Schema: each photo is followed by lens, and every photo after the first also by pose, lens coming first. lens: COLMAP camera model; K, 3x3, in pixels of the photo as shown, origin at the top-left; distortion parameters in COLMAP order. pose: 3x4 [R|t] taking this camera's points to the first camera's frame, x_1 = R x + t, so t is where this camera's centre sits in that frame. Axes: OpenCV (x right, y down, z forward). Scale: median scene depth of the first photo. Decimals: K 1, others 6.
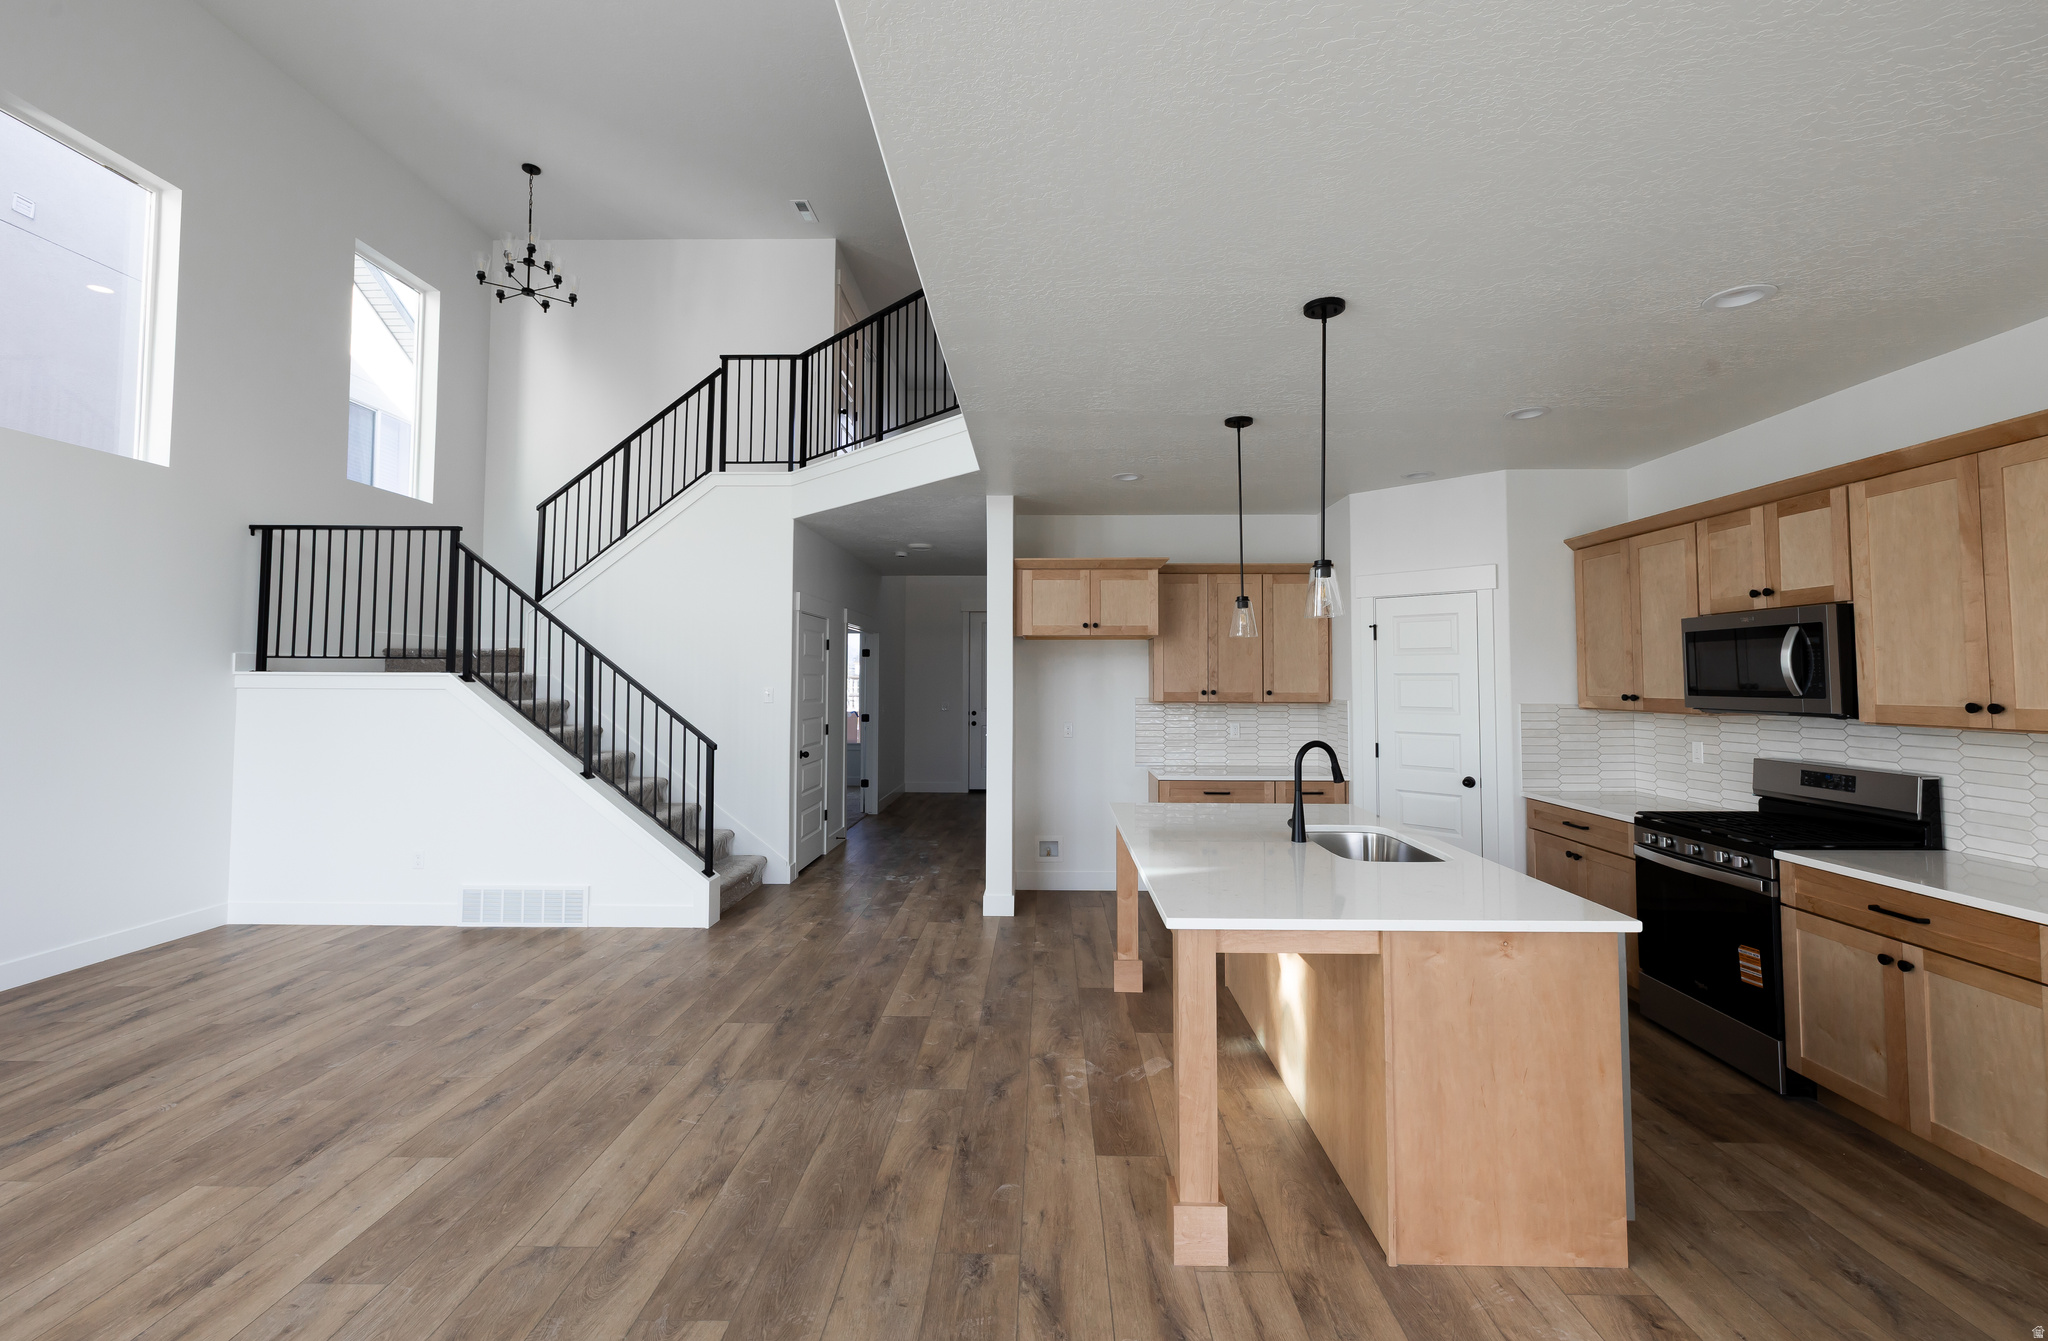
lens RADIAL K [[863.8, 0, 1034.2], [0, 863.8, 638.5], [0, 0, 1]] dist [-0.001581, 0.000446]
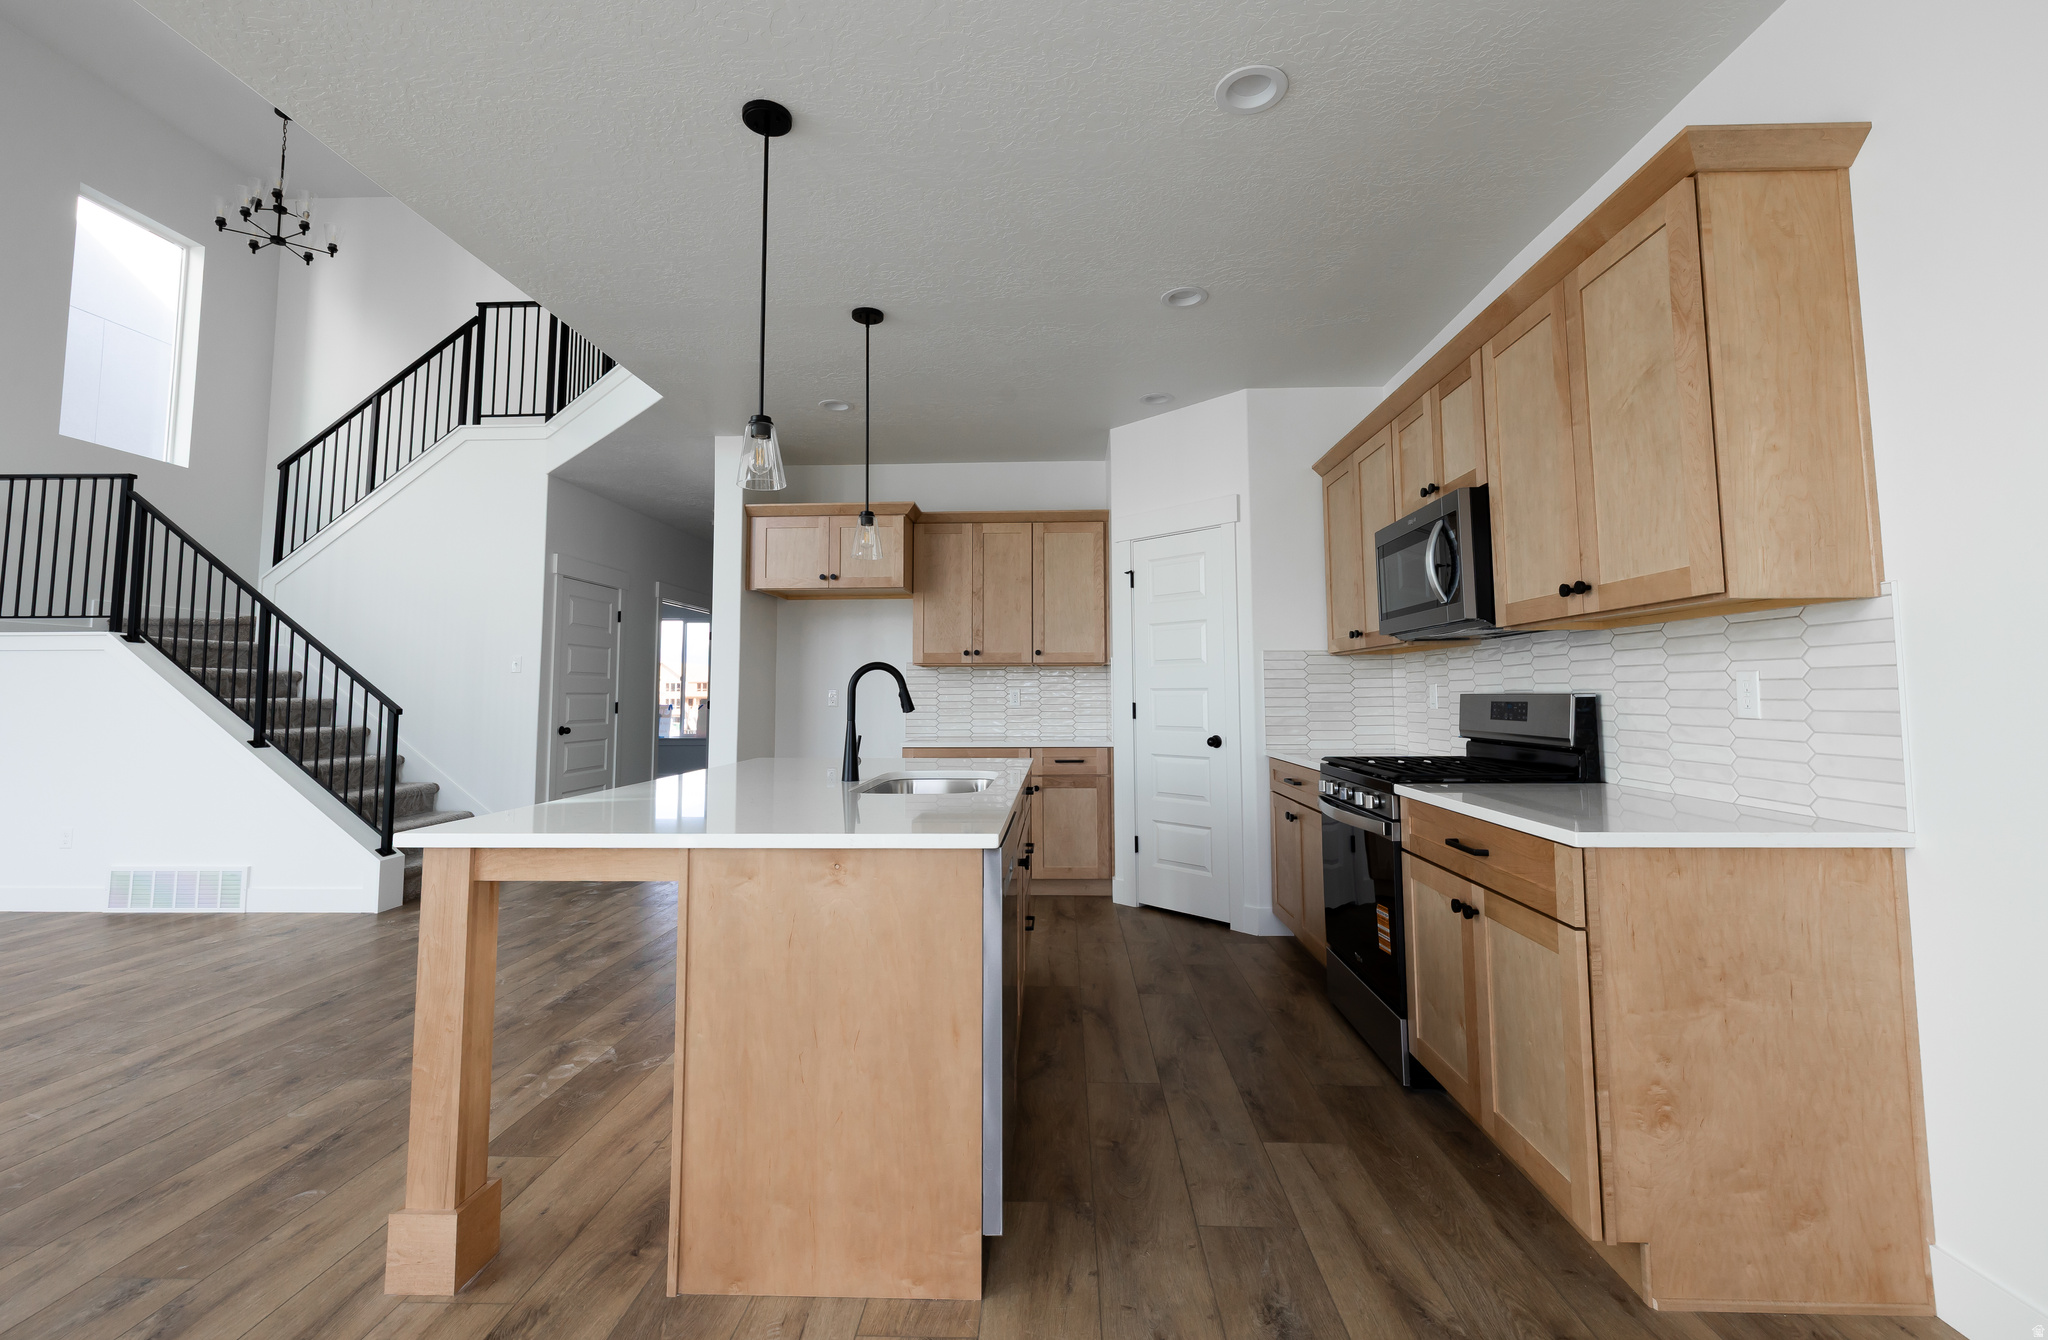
lens RADIAL K [[876.4, 0, 1033.9], [0, 876.4, 621.3], [0, 0, 1]] dist [0.001671, 0.000153]
pose [[0.999782, -0.009161, -0.018752, 0.468499], [0.008476, 0.999306, -0.036279, 0.103852], [0.019071, 0.036113, 0.999166, 0.134557]]
